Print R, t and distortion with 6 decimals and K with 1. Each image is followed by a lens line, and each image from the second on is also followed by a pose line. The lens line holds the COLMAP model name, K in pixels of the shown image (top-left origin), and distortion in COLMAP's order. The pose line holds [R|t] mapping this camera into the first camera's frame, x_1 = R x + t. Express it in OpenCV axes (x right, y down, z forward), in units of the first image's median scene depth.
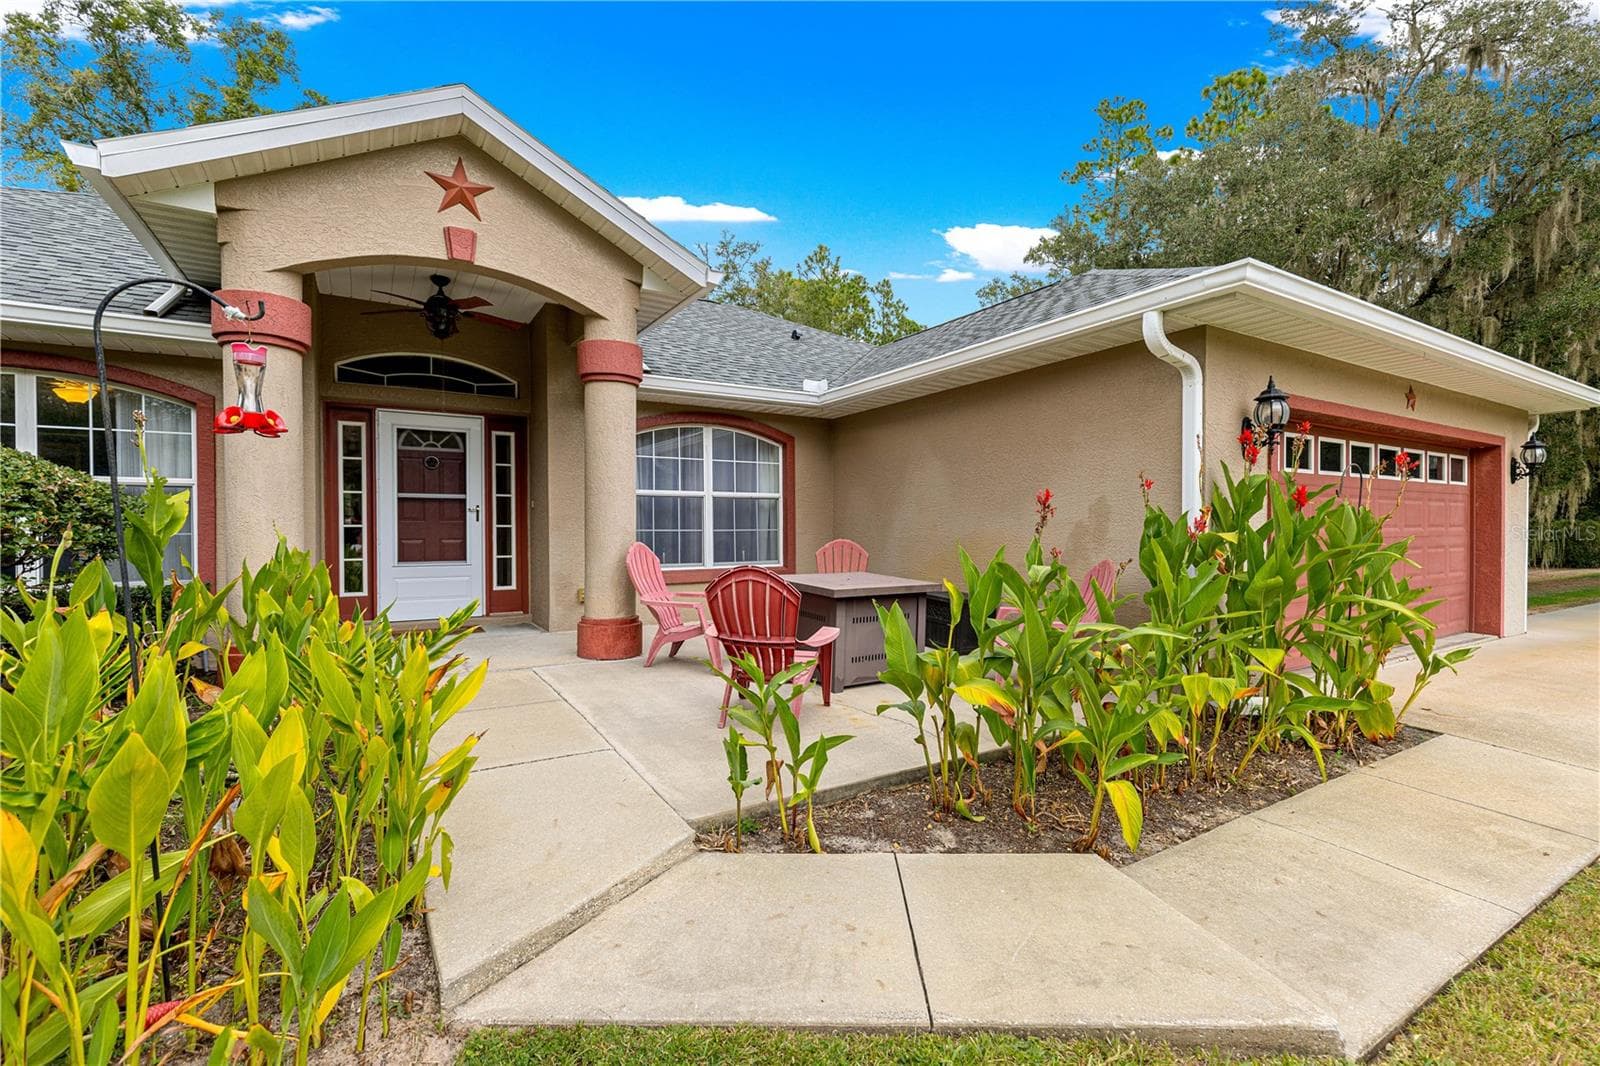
lens RADIAL K [[723.8, 0, 831.4], [0, 723.8, 531.6], [0, 0, 1]] dist [0.004873, -0.001722]
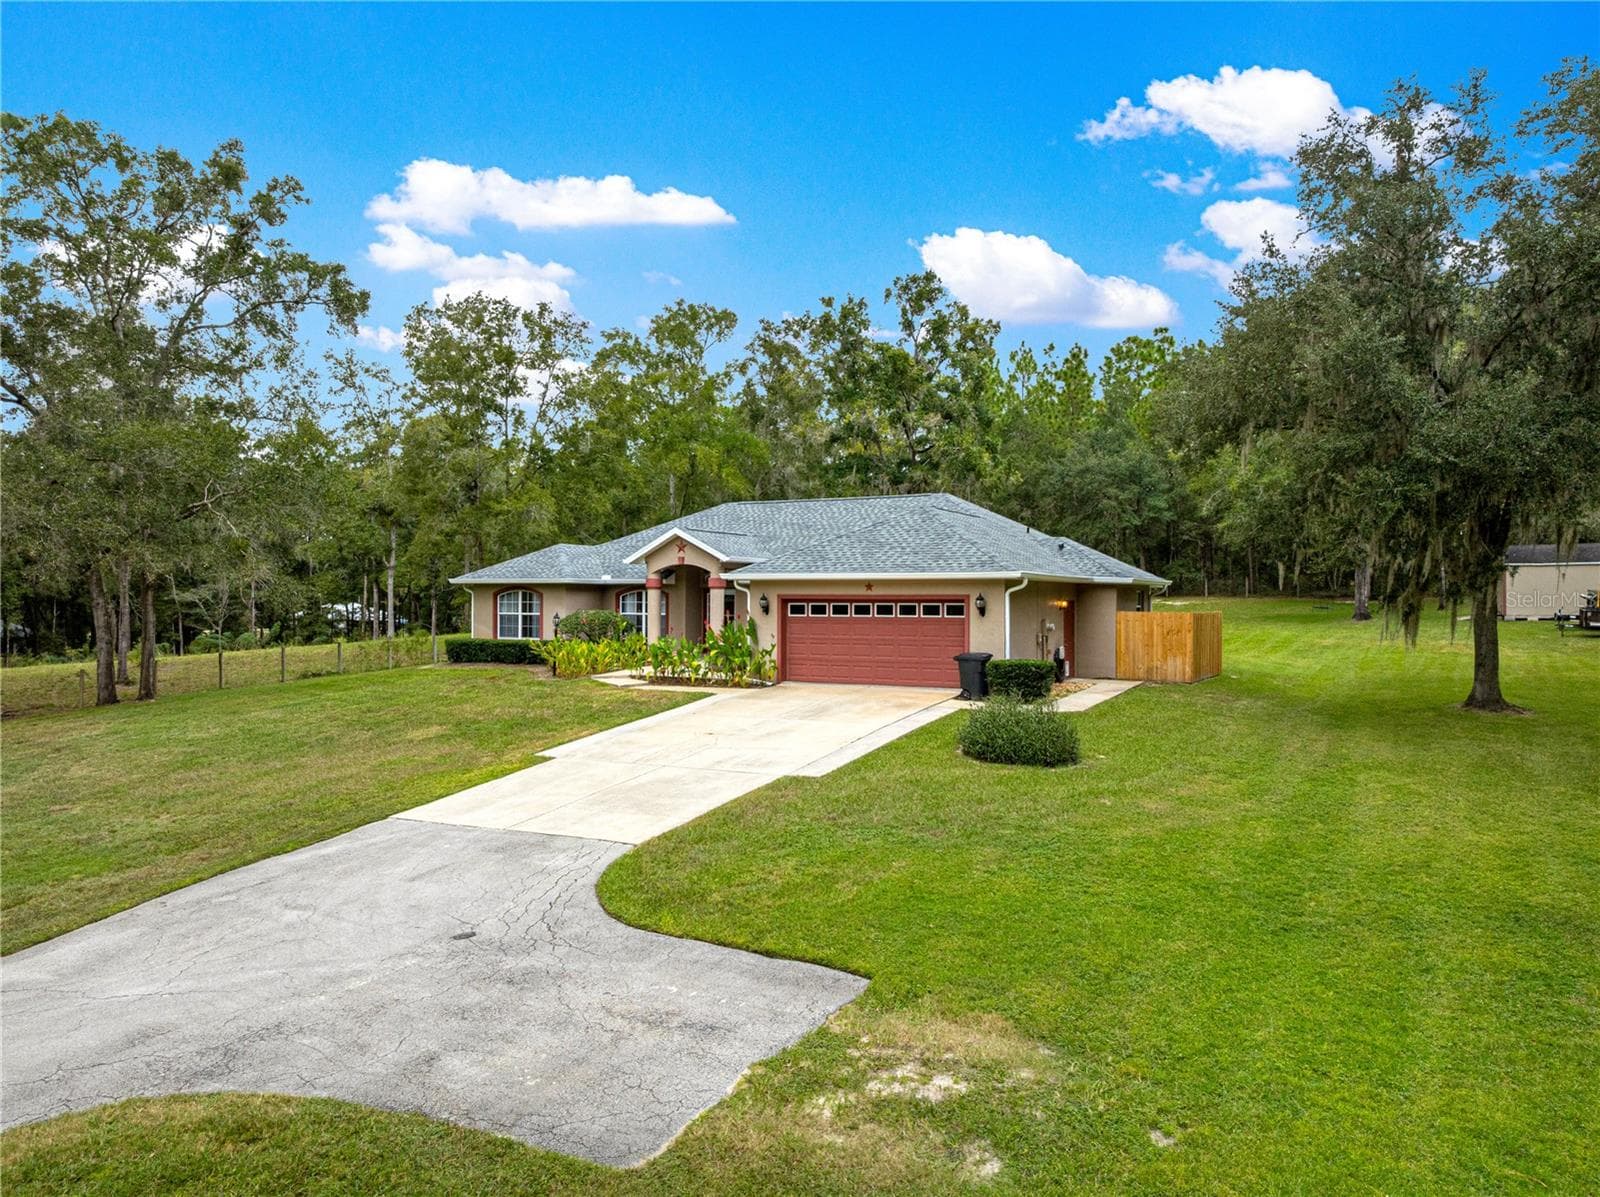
lens RADIAL K [[1065.4, 0, 813.5], [0, 1065.4, 583.5], [0, 0, 1]] dist [0.005435, 0.001911]
pose [[0.499093, -0.004841, -0.866535, 3.833677], [-0.002669, 0.999971, -0.007124, -0.160437], [0.866544, 0.005869, 0.499065, -1.042962]]
